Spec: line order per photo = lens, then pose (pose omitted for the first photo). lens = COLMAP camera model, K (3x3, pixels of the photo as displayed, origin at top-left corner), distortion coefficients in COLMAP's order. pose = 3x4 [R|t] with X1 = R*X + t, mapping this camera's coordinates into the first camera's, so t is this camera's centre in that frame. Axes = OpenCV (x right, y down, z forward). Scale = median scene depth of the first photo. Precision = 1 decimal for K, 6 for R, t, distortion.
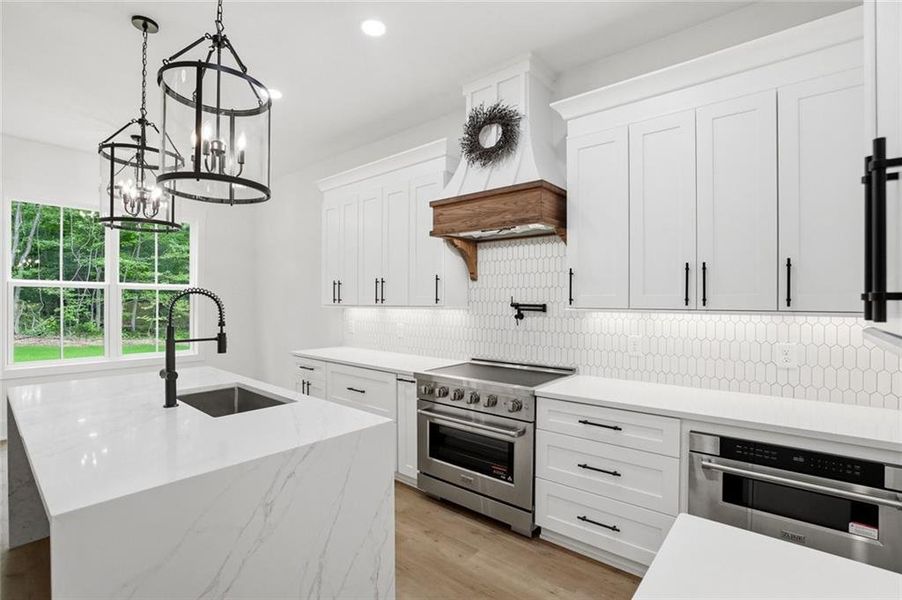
lens RADIAL K [[419.3, 0, 433.1], [0, 419.3, 302.8], [0, 0, 1]] dist [-0.016159, -0.000031]
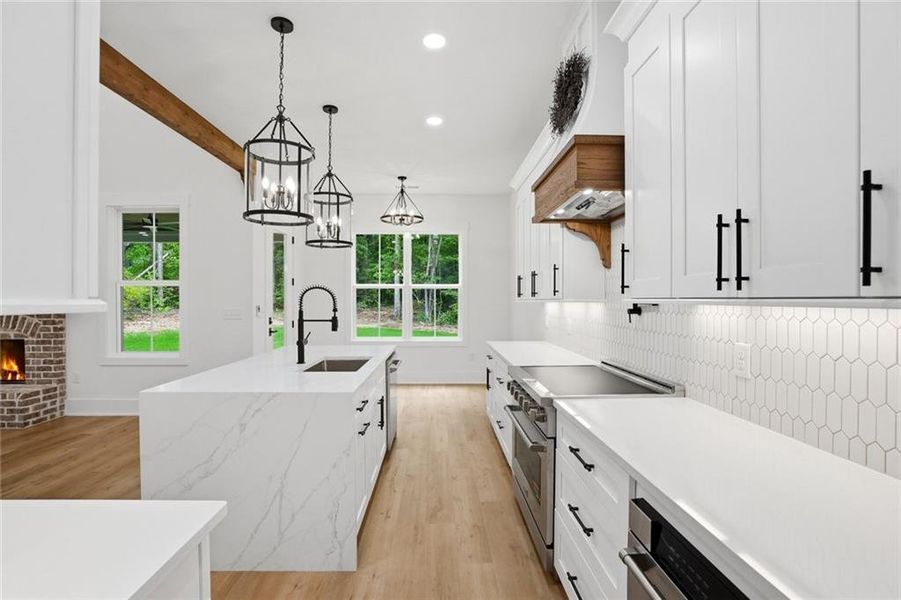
lens RADIAL K [[425.2, 0, 450.5], [0, 425.2, 300.0], [0, 0, 1]] dist [-0.036587, 0.000190]
pose [[0.675020, -0.002572, -0.737795, 0.709801], [-0.000953, 0.999990, -0.004358, 0.020328], [0.737799, 0.003644, 0.675010, 0.298923]]
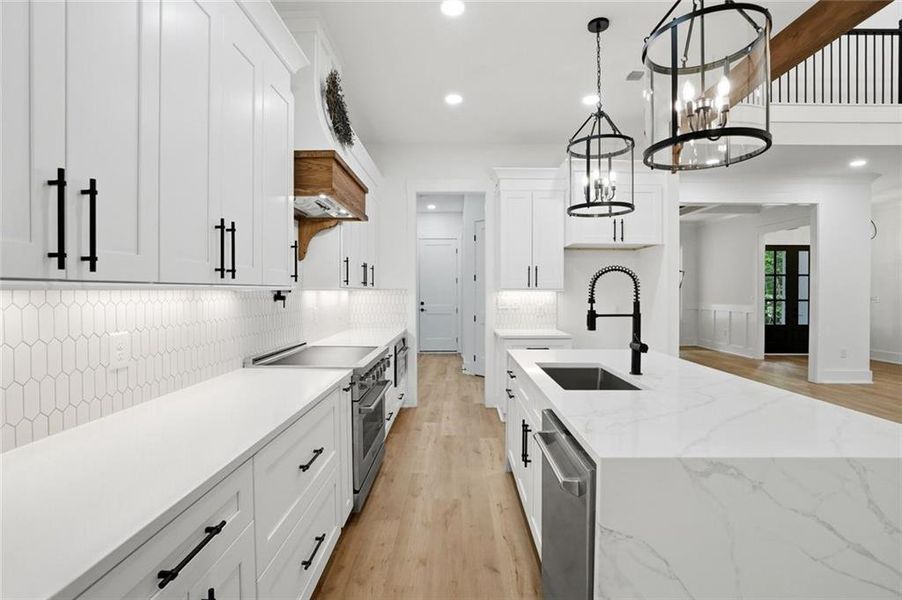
lens RADIAL K [[425.7, 0, 451.0], [0, 425.7, 300.0], [0, 0, 1]] dist [-0.036587, 0.000190]
pose [[-0.645907, -0.021585, 0.763111, -0.936132], [-0.011185, 0.999760, 0.018812, 0.025318], [-0.763334, 0.003616, -0.645994, 1.707194]]
